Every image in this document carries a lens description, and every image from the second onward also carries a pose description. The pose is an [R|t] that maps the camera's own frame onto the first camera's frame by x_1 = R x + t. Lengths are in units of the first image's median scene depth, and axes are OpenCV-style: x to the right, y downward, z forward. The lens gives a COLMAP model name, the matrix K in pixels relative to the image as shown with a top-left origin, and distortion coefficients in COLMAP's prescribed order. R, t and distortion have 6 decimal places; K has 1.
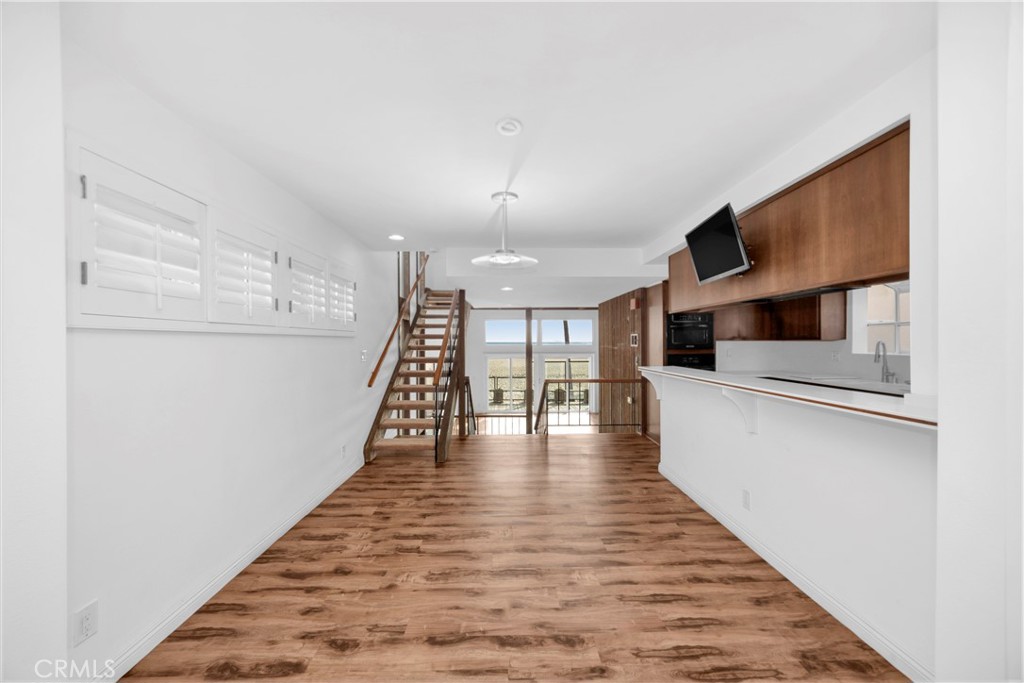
lens RADIAL K [[388.6, 0, 512.0], [0, 388.6, 341.5], [0, 0, 1]] dist [-0.002729, -0.000068]
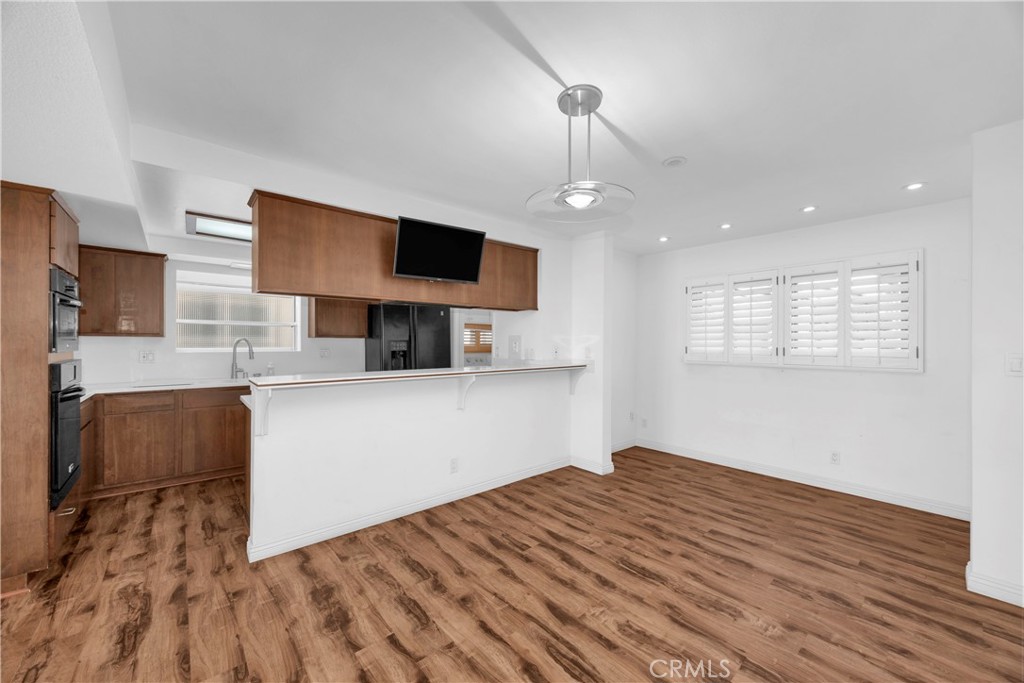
lens RADIAL K [[388.6, 0, 512.0], [0, 388.6, 341.5], [0, 0, 1]] dist [-0.002729, -0.000068]
pose [[-0.636853, 0.004953, 0.770969, -0.552449], [-0.002054, 0.999965, -0.008121, 0.022550], [-0.770982, -0.006756, -0.636821, 1.912884]]
